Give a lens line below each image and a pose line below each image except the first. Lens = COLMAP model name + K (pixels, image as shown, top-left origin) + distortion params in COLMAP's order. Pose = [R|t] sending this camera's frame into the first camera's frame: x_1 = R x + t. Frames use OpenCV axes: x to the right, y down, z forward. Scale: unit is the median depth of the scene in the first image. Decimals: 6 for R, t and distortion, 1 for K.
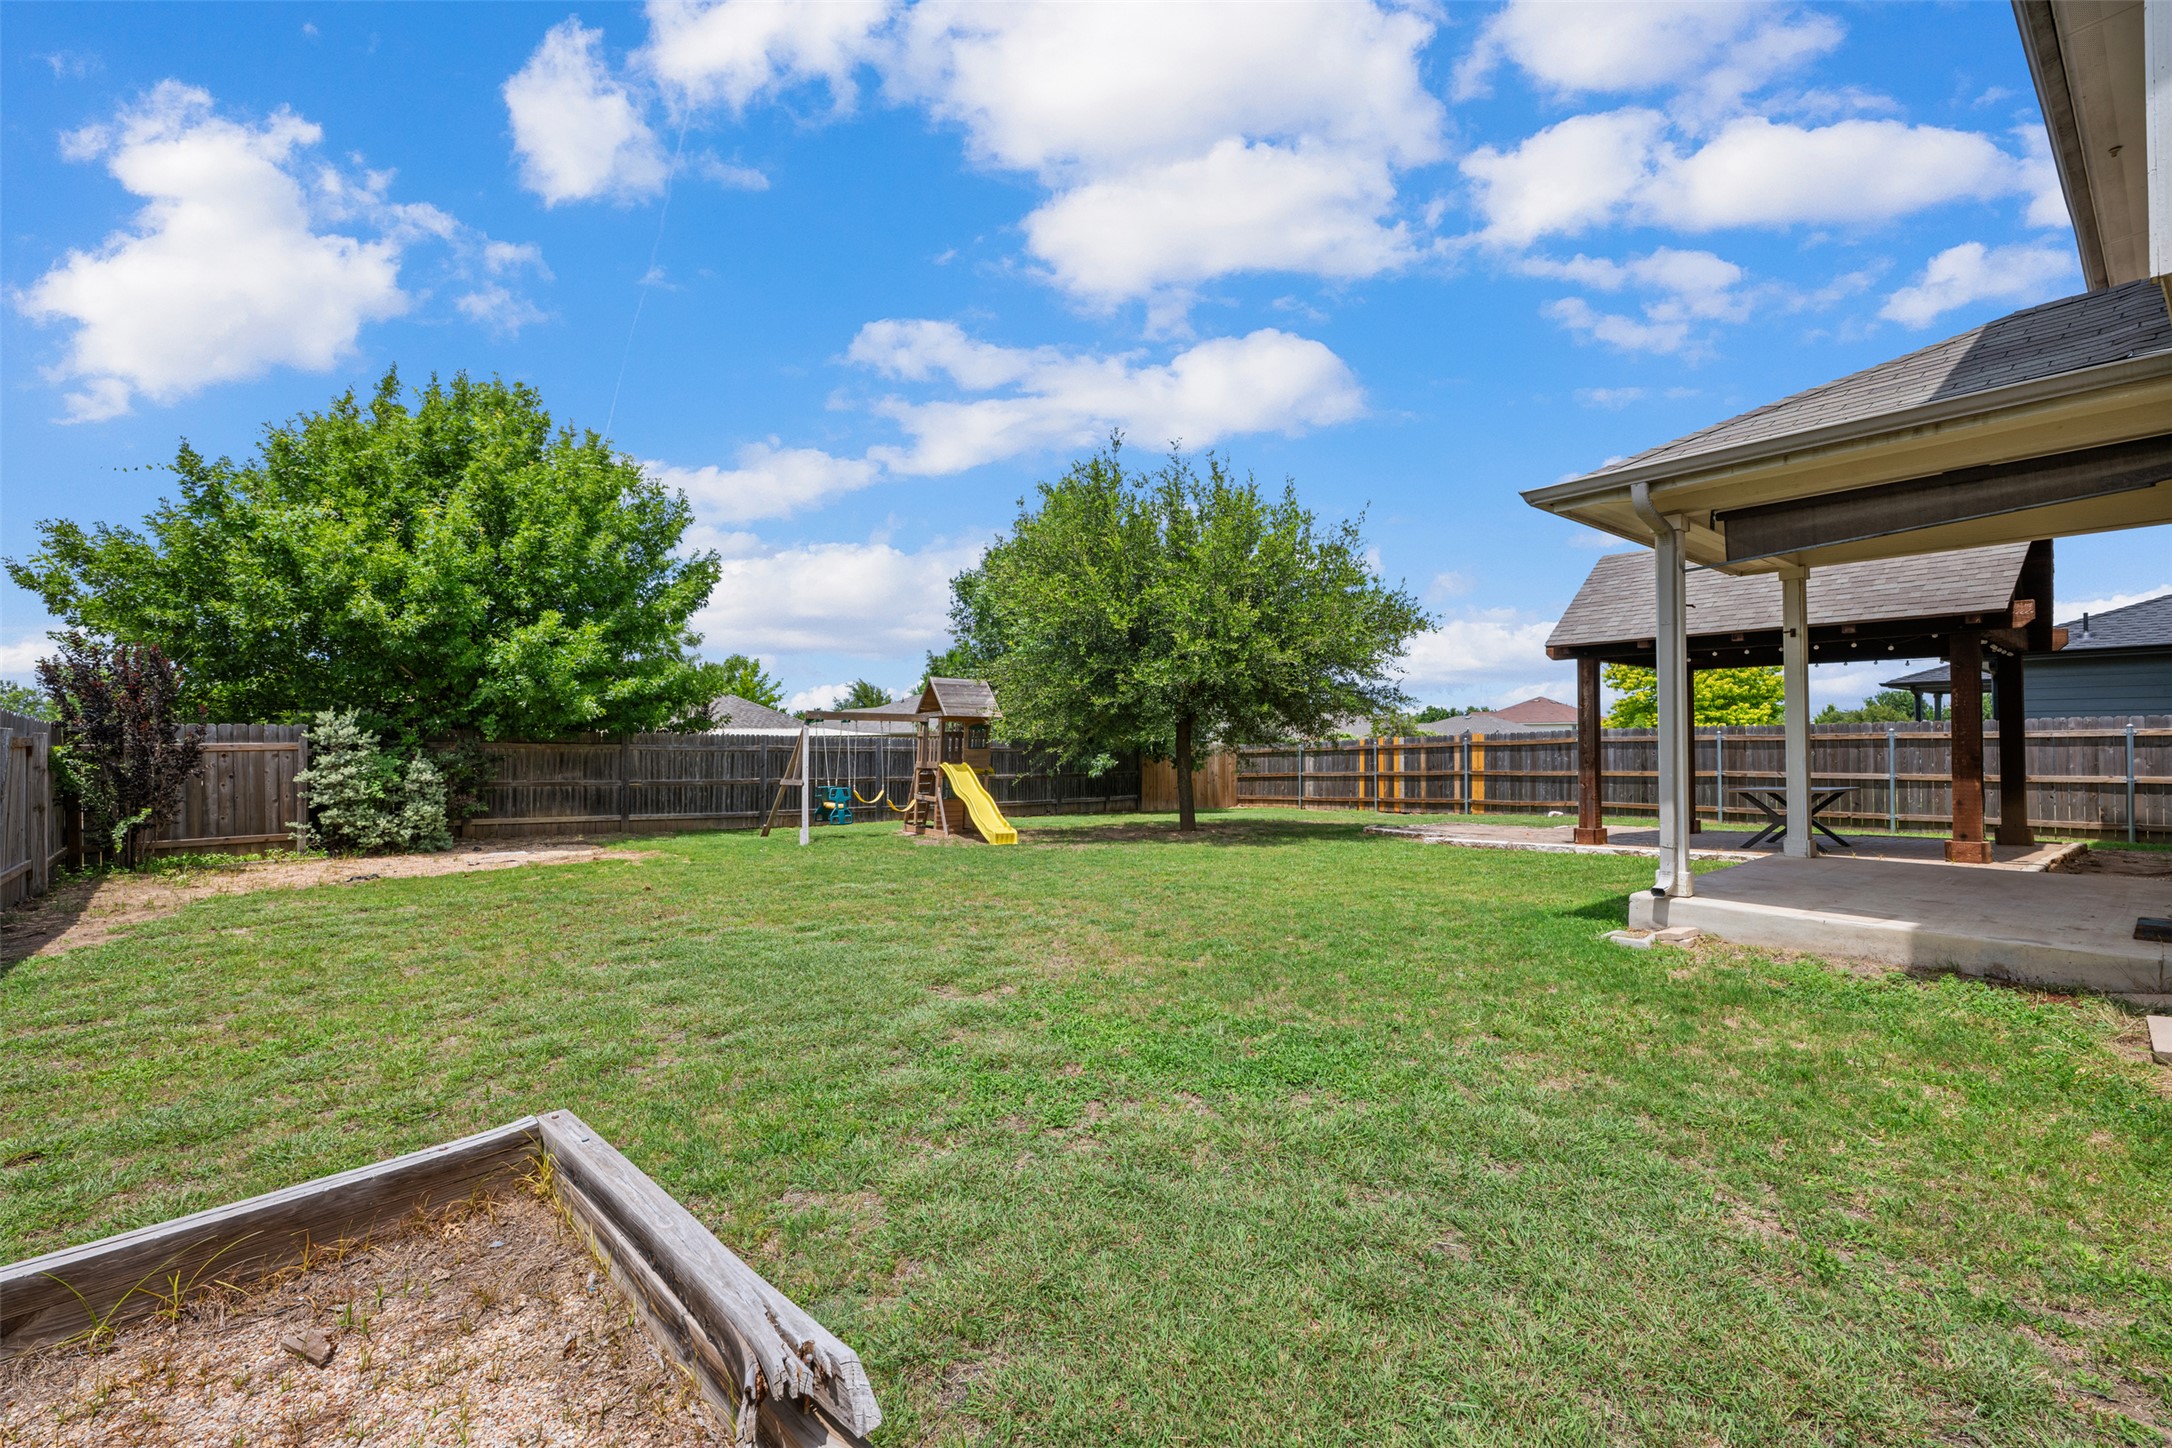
lens RADIAL K [[859.8, 0, 1084.1], [0, 859.8, 722.7], [0, 0, 1]] dist [-0.001909, 0.000229]
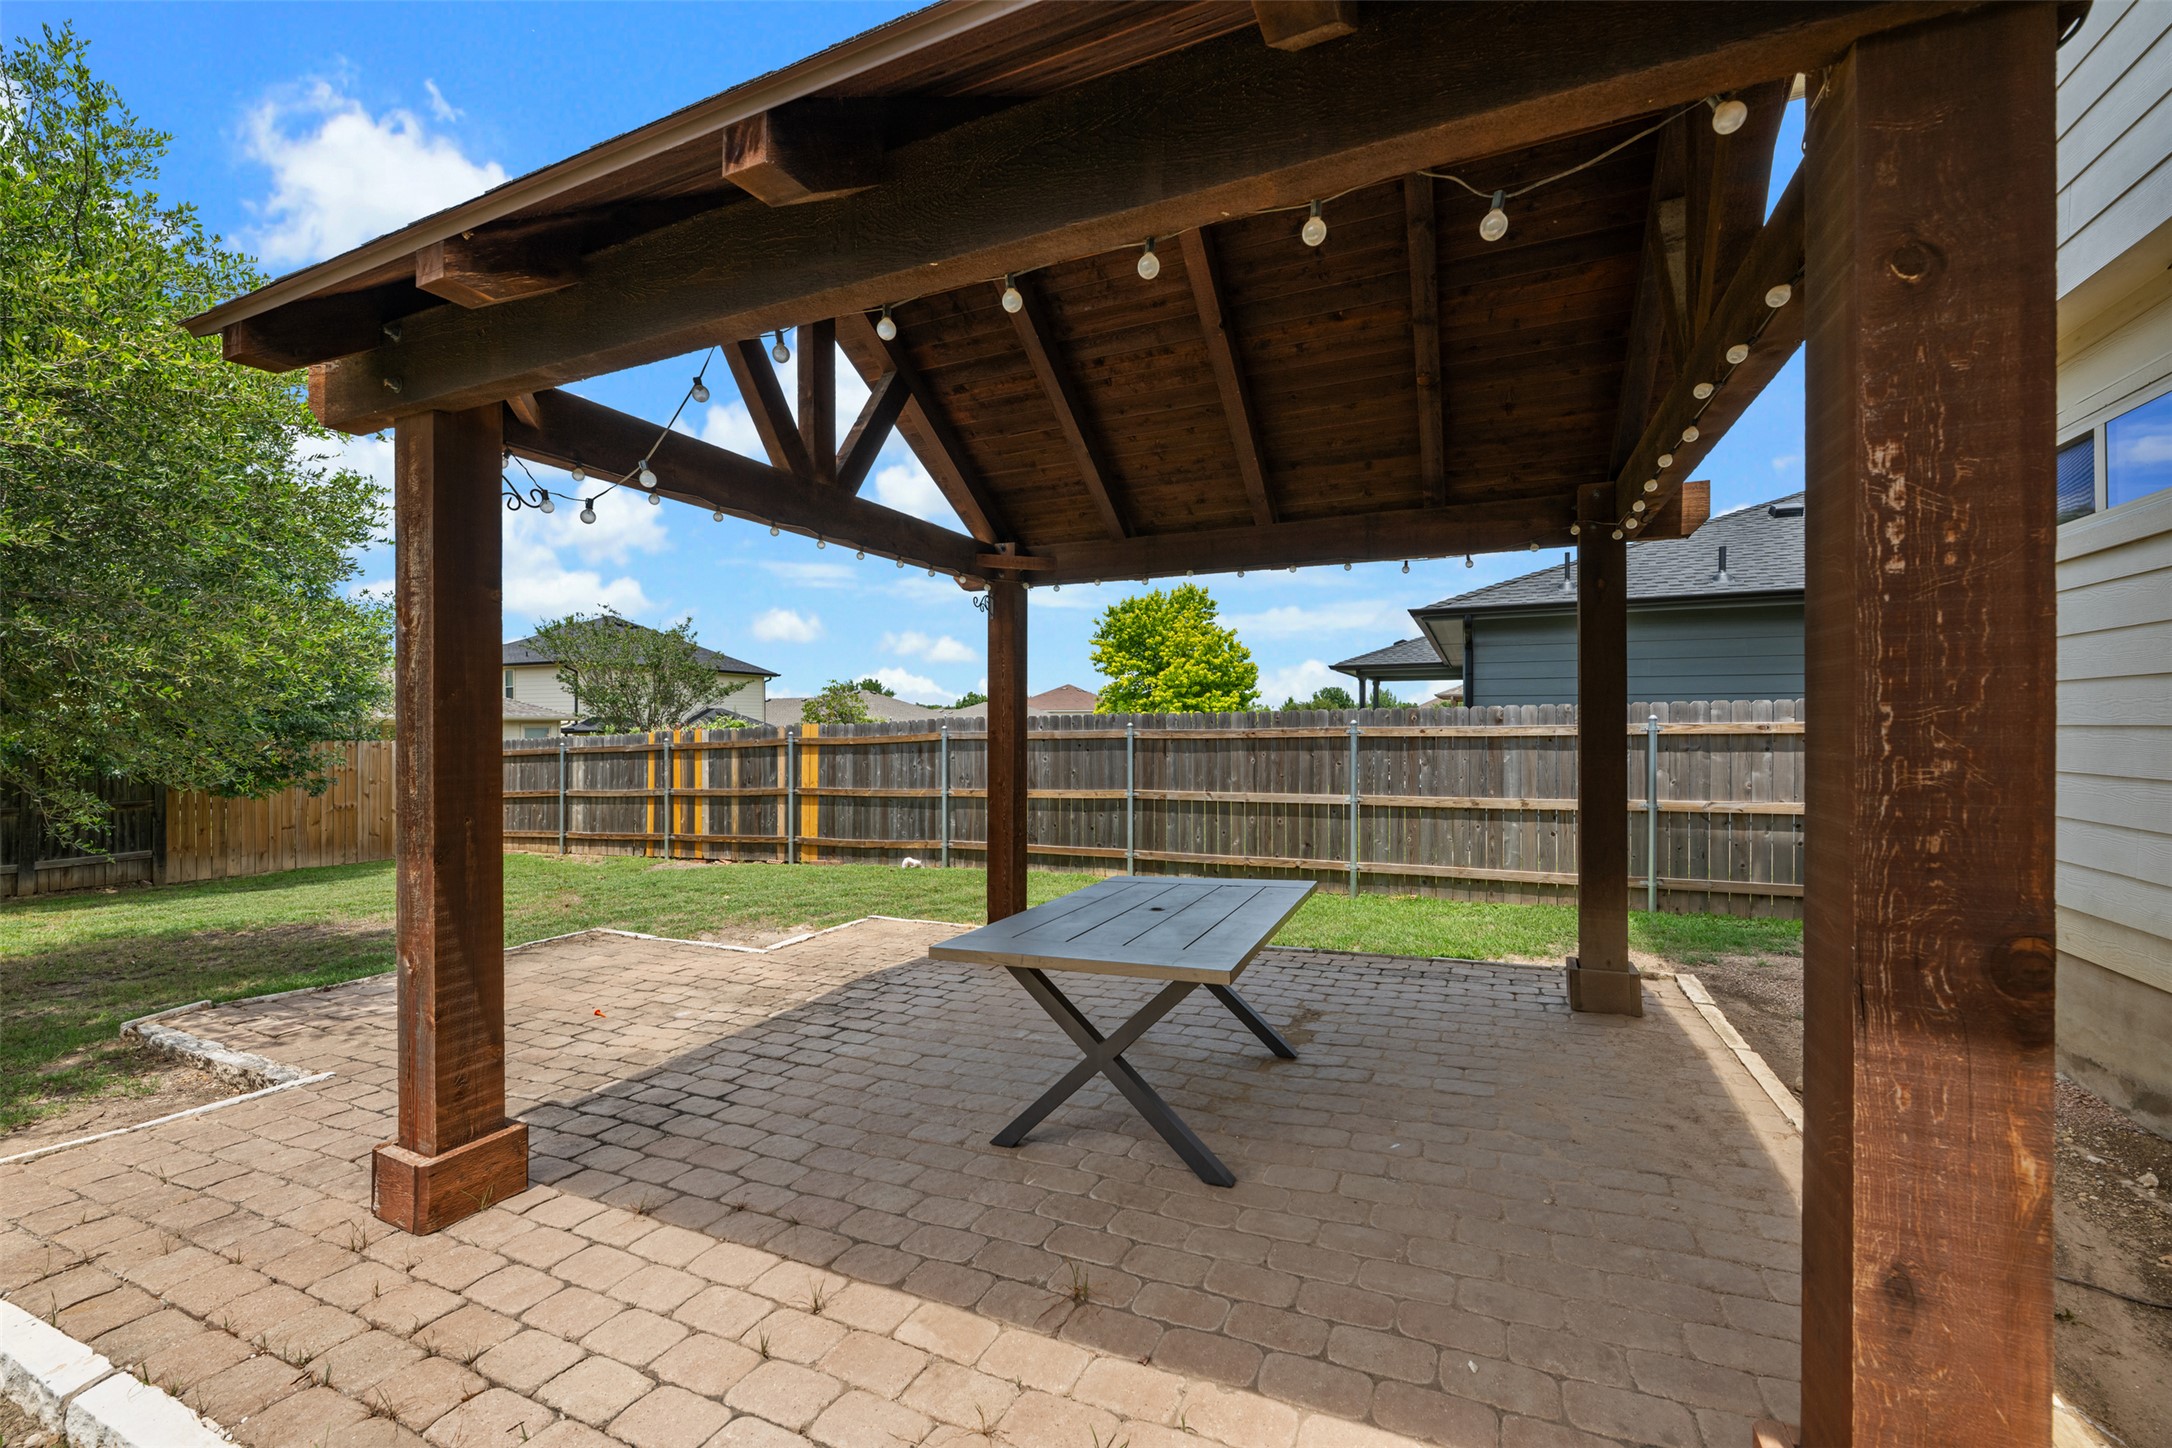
lens RADIAL K [[859.8, 0, 1079.1], [0, 859.8, 720.7], [0, 0, 1]] dist [-0.001909, 0.000229]
pose [[0.889977, 0.003580, 0.455992, 0.372824], [-0.010181, 0.999876, 0.012022, 0.001596], [-0.455892, -0.015342, 0.889903, 0.415898]]
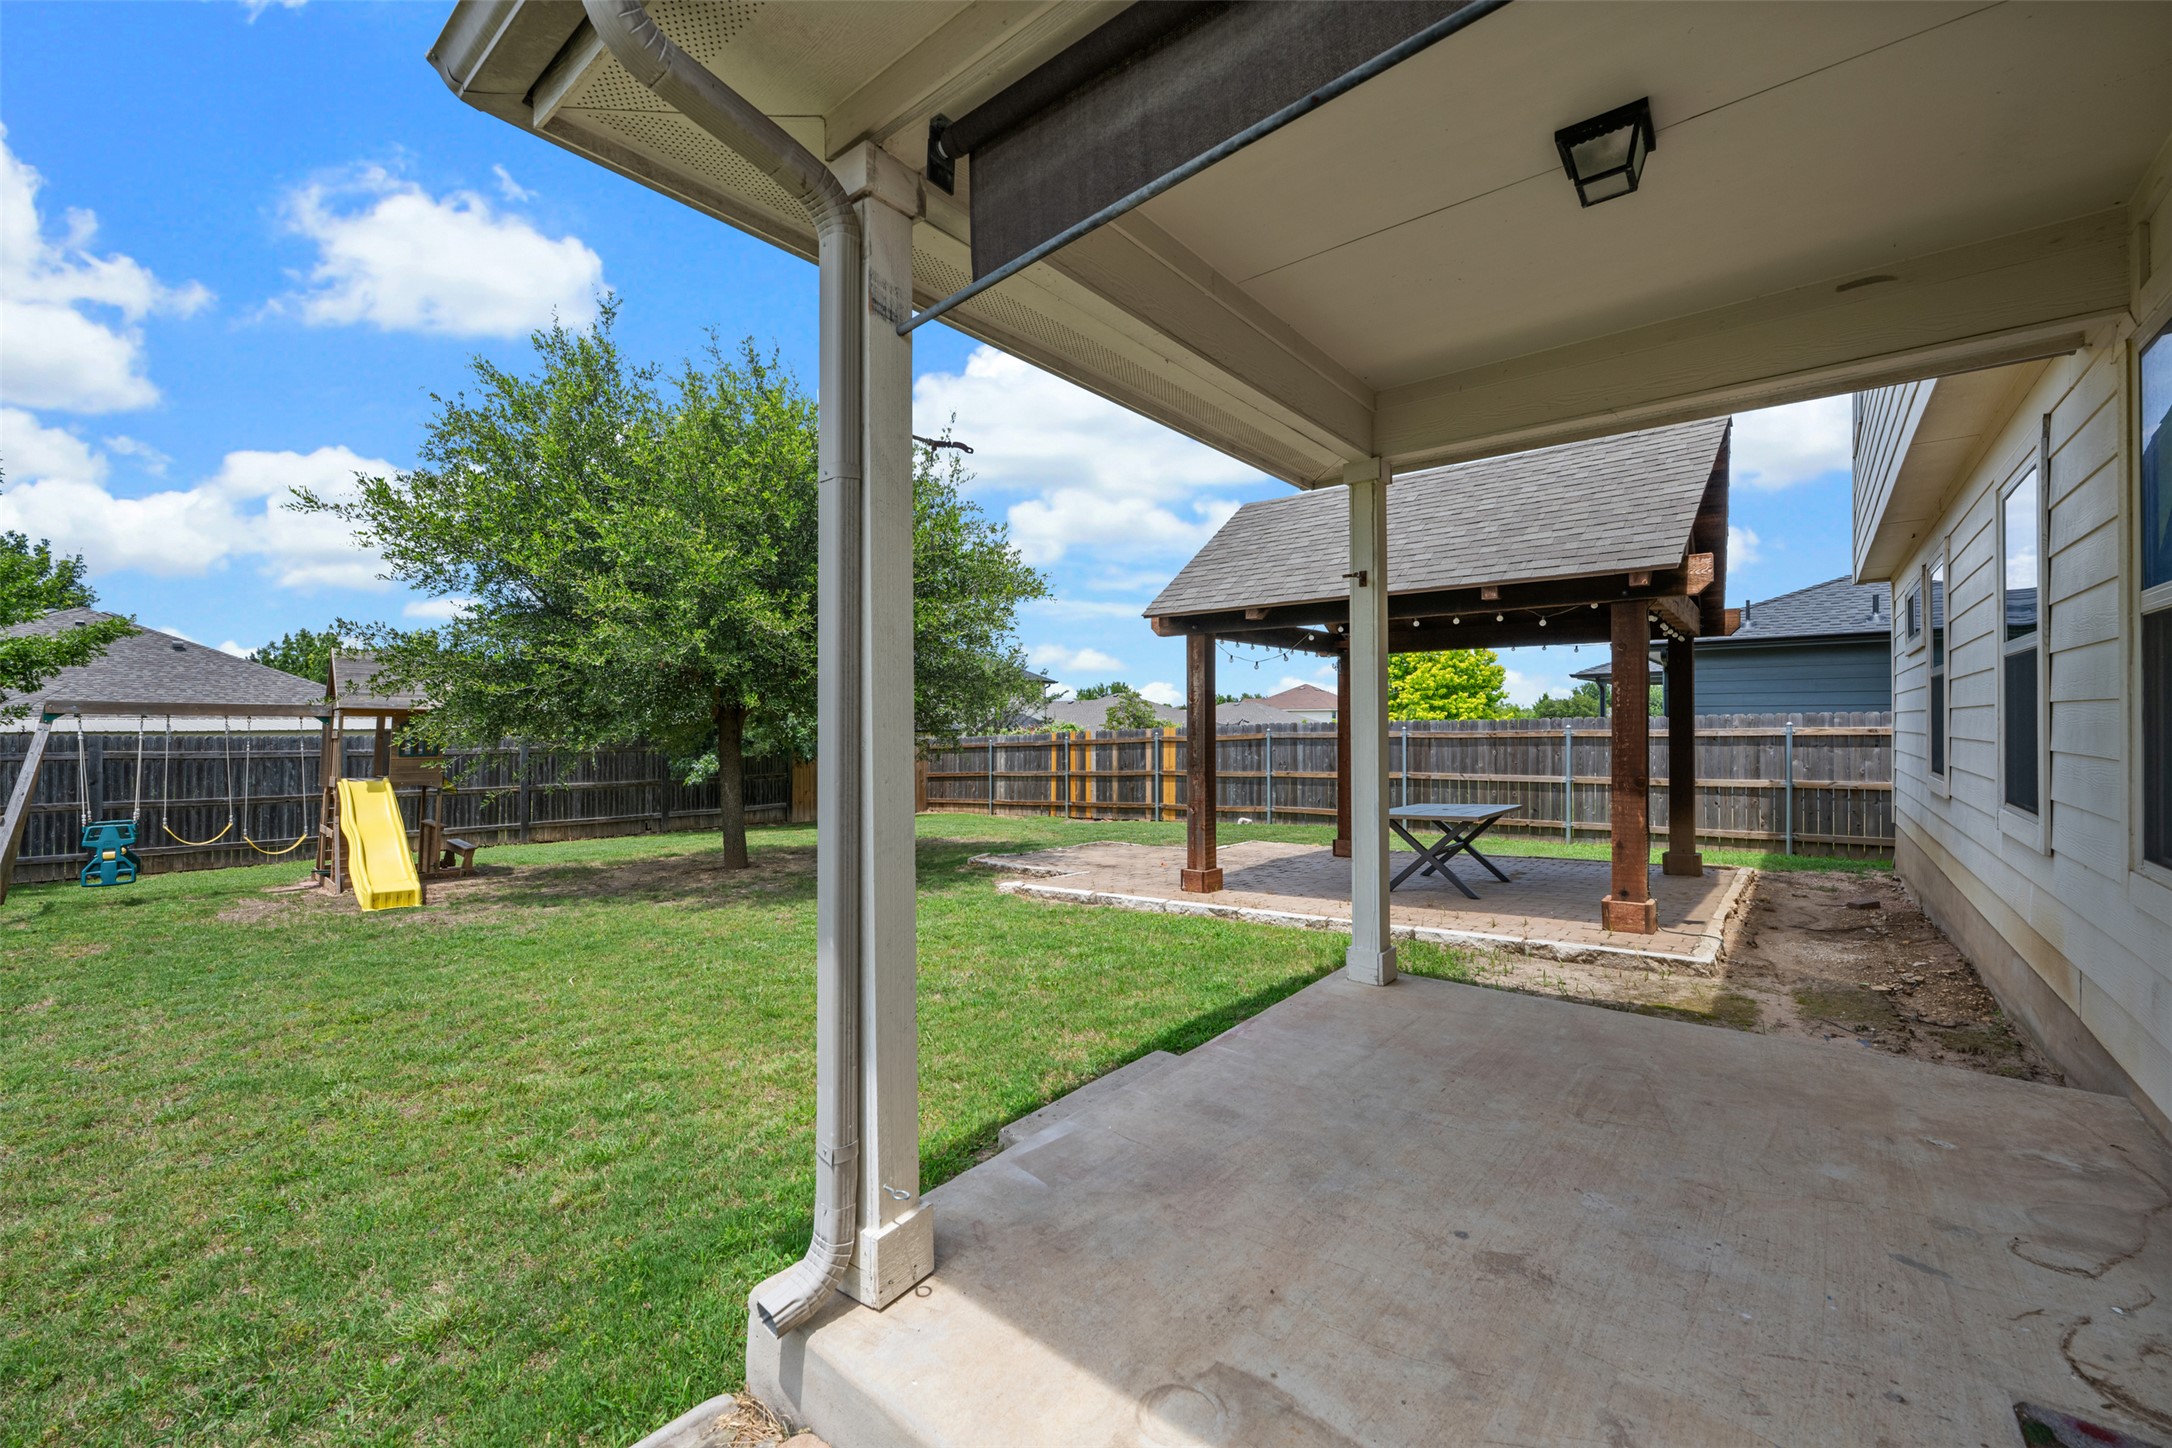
lens RADIAL K [[859.8, 0, 1085.0], [0, 859.8, 719.1], [0, 0, 1]] dist [-0.001909, 0.000229]
pose [[0.975919, -0.000194, 0.218131, 0.196254], [-0.002972, 0.999895, 0.014190, -0.007914], [-0.218111, -0.014497, 0.975816, 0.183725]]
